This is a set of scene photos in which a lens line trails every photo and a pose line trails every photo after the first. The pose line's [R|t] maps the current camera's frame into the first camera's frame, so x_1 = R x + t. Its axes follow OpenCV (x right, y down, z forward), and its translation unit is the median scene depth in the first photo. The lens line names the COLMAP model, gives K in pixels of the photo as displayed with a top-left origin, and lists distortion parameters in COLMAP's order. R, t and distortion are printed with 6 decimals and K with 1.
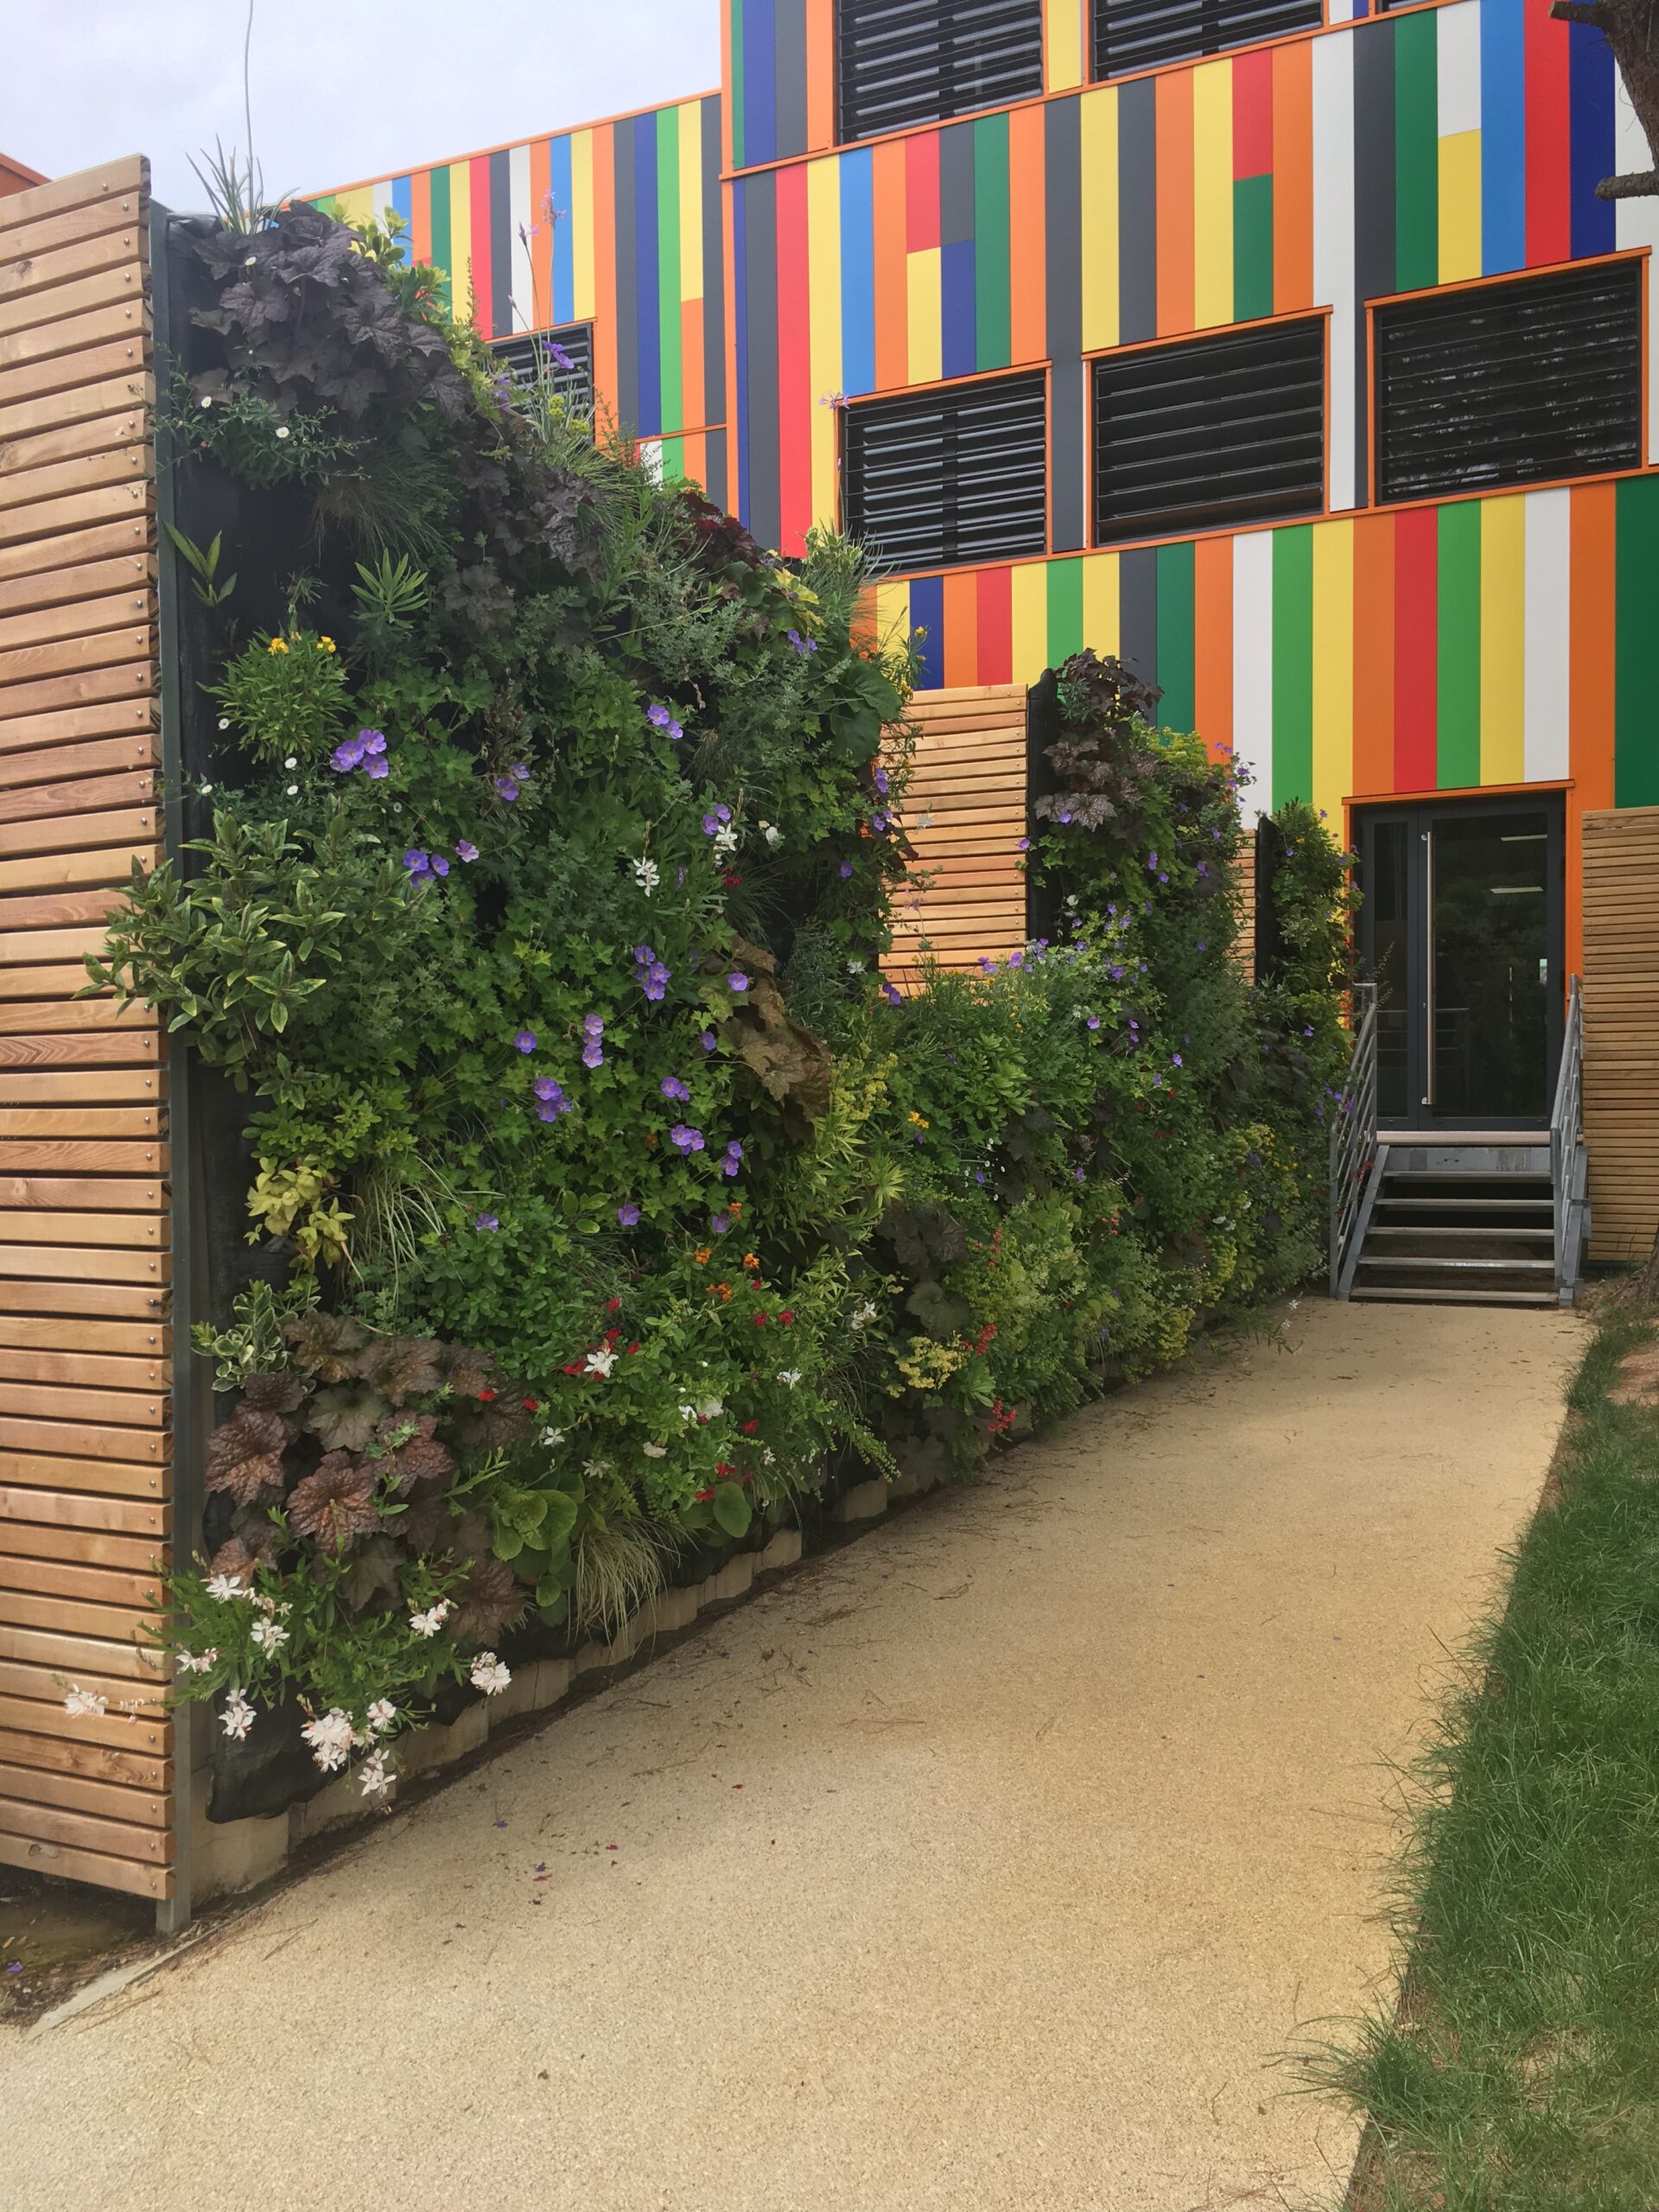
lens RADIAL K [[1696.6, 0, 828.3], [0, 1696.6, 1172.1], [0, 0, 1]] dist [0.077539, -0.076854]
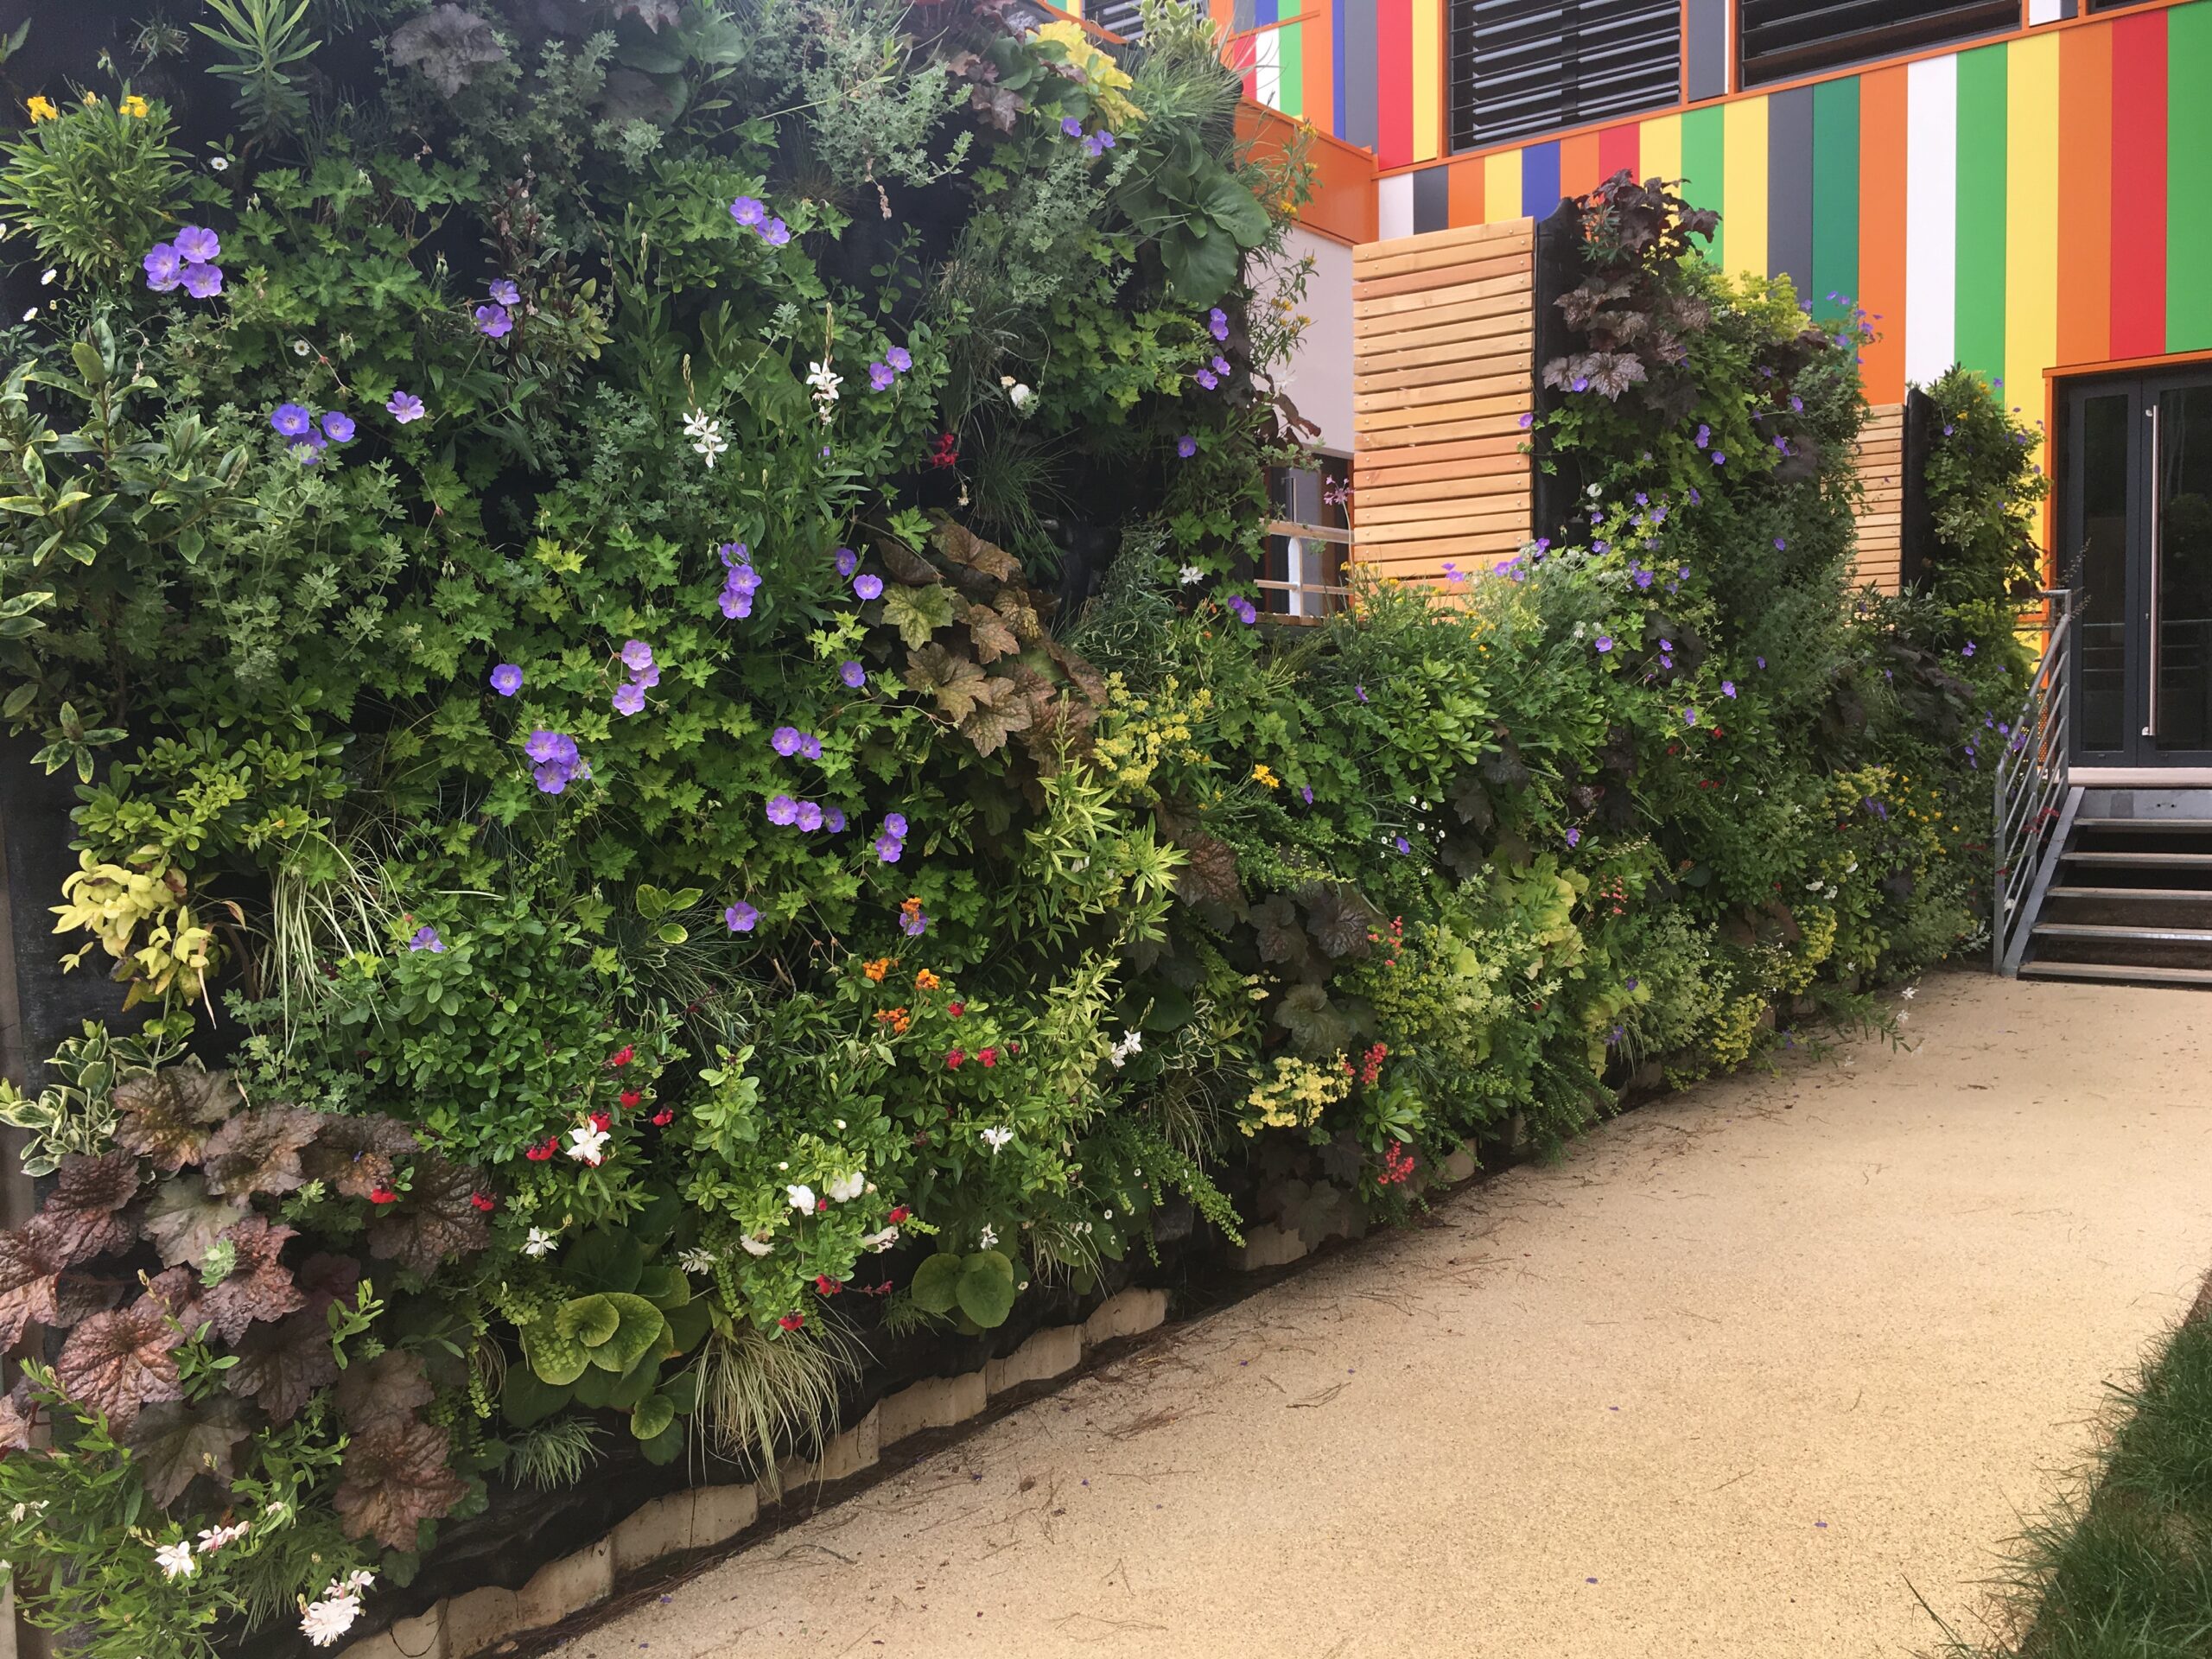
lens RADIAL K [[1711.9, 0, 1158.5], [0, 1711.9, 859.5], [0, 0, 1]] dist [0.076562, -0.082517]
pose [[0.979872, 0.007658, -0.199481, 0.162390], [-0.001402, 0.999503, 0.031486, -0.018180], [0.199623, -0.030573, 0.979396, 0.249619]]
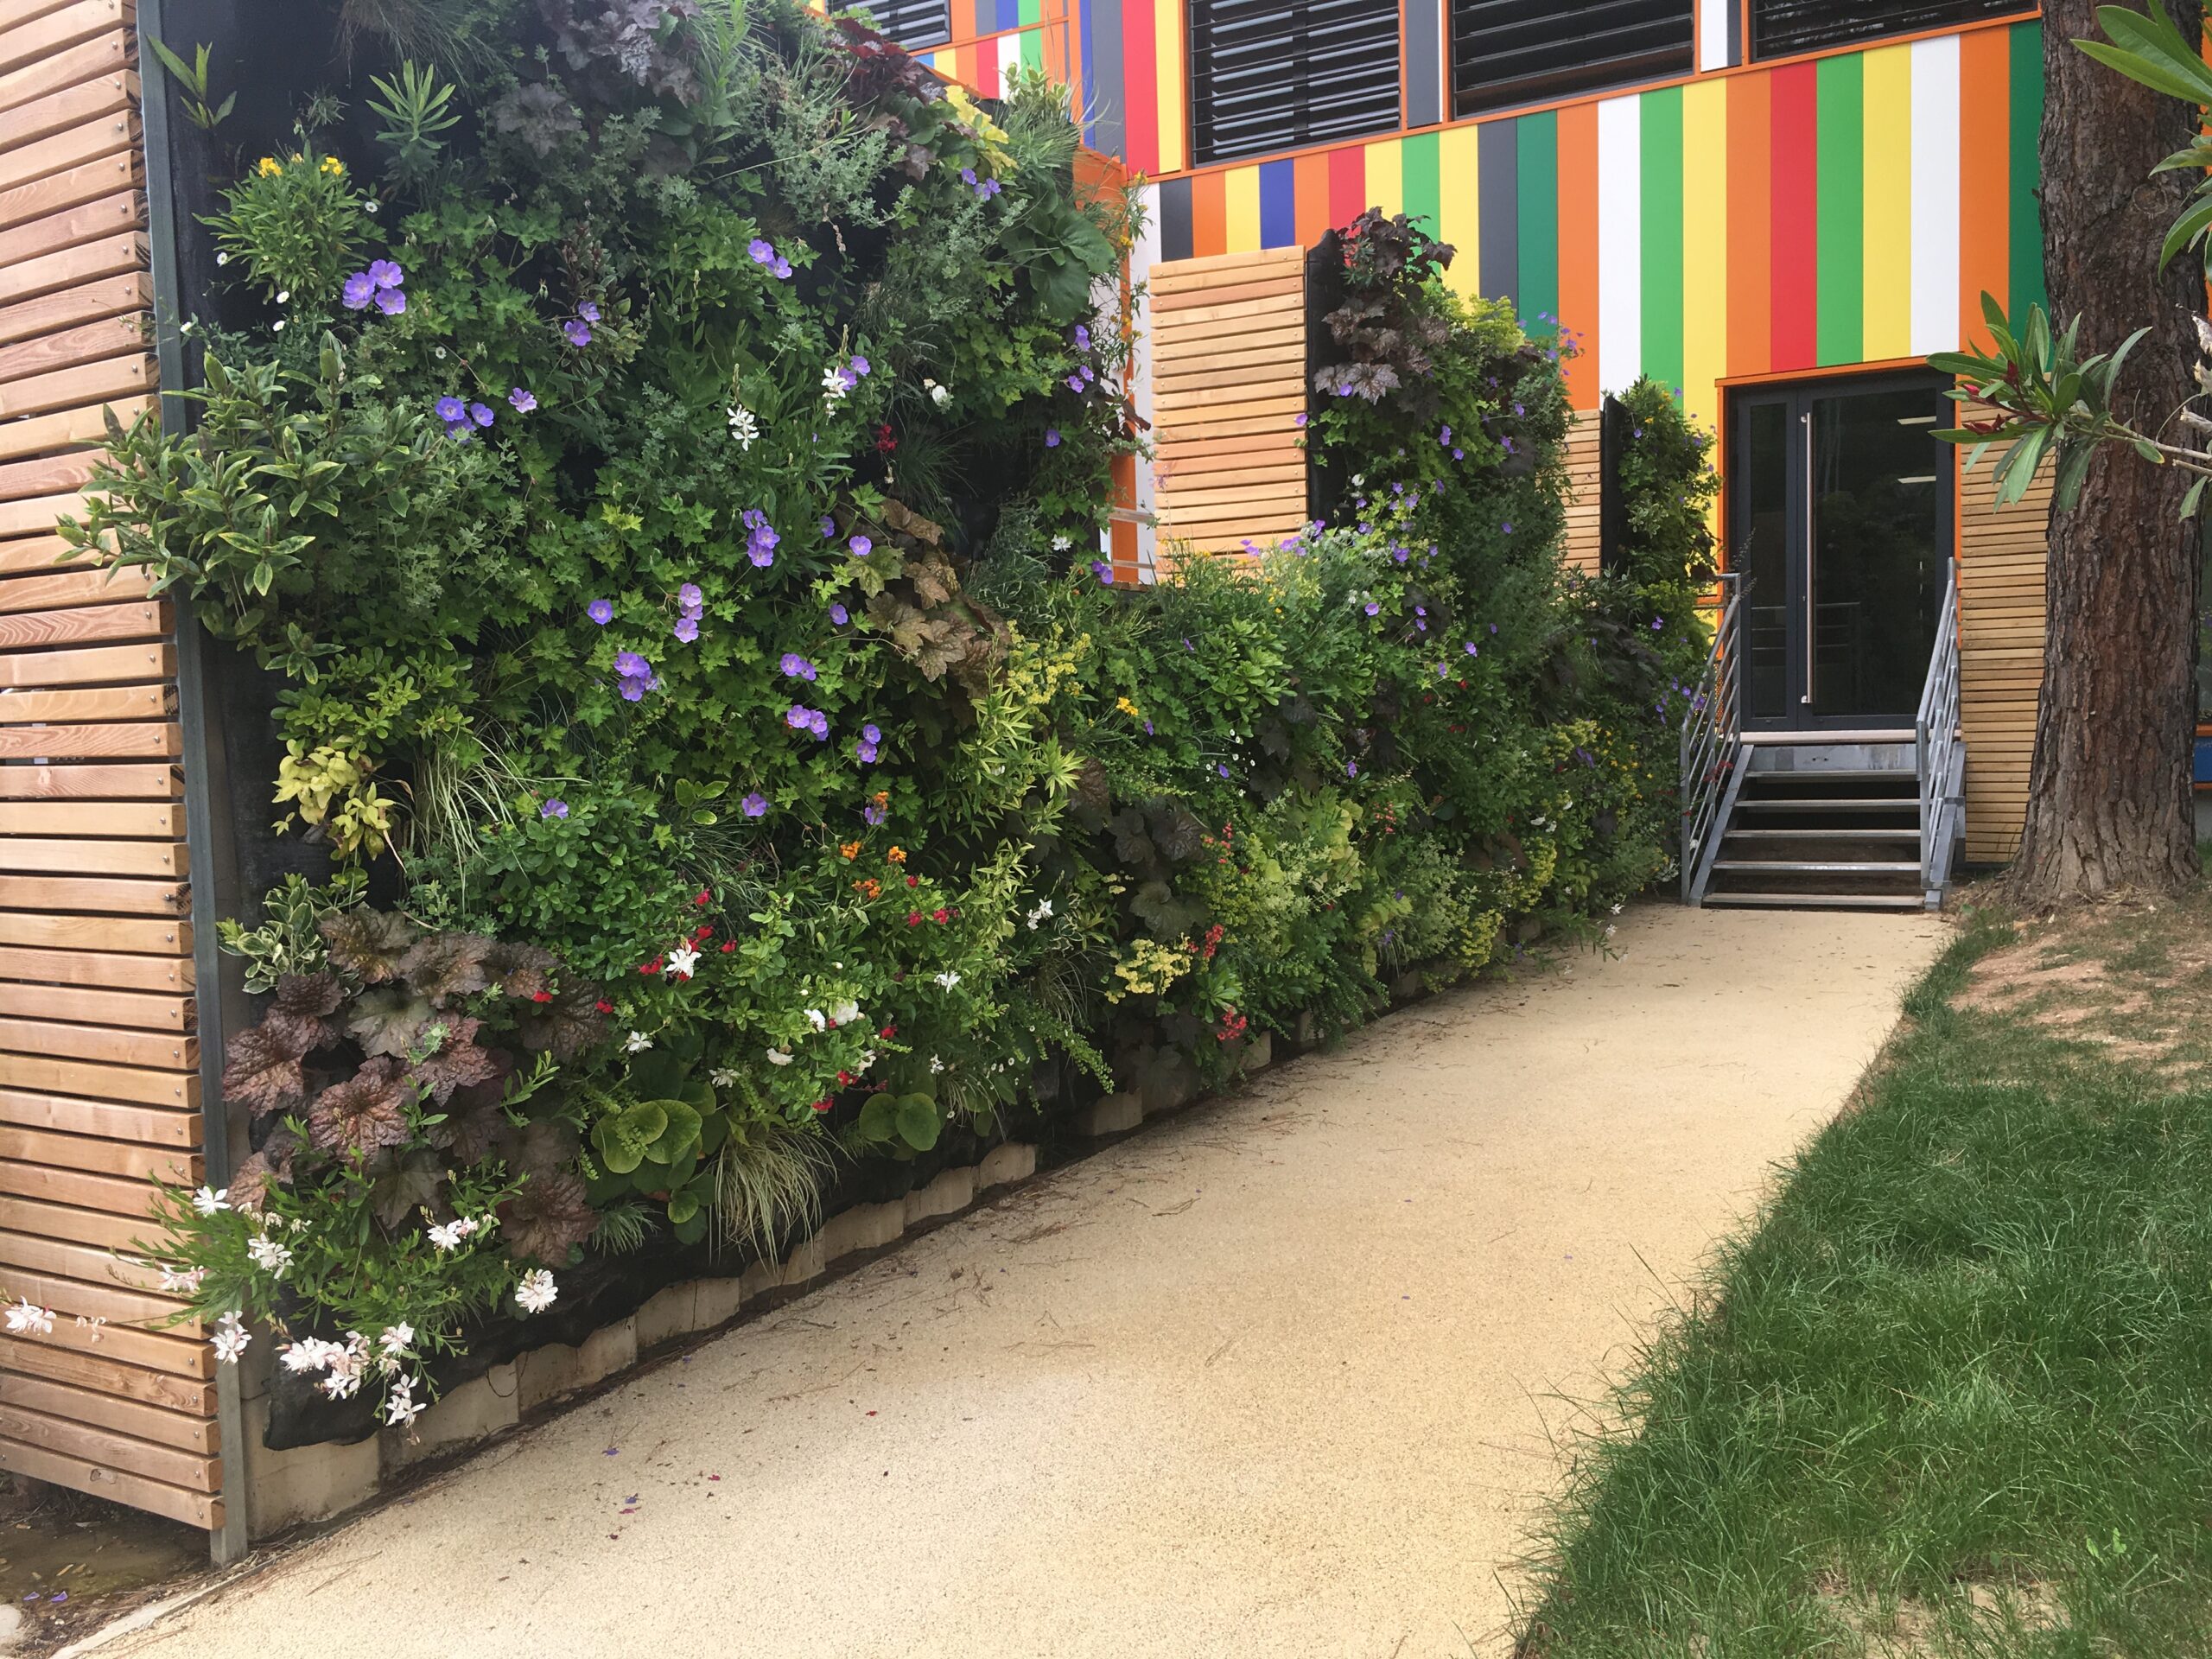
lens RADIAL K [[1696.6, 0, 1128.2], [0, 1696.6, 866.5], [0, 0, 1]] dist [0.077539, -0.076854]
pose [[0.997863, -0.011452, -0.064329, 0.115029], [0.014233, 0.998976, 0.042949, 0.017129], [0.063771, -0.043773, 0.997004, 0.068849]]
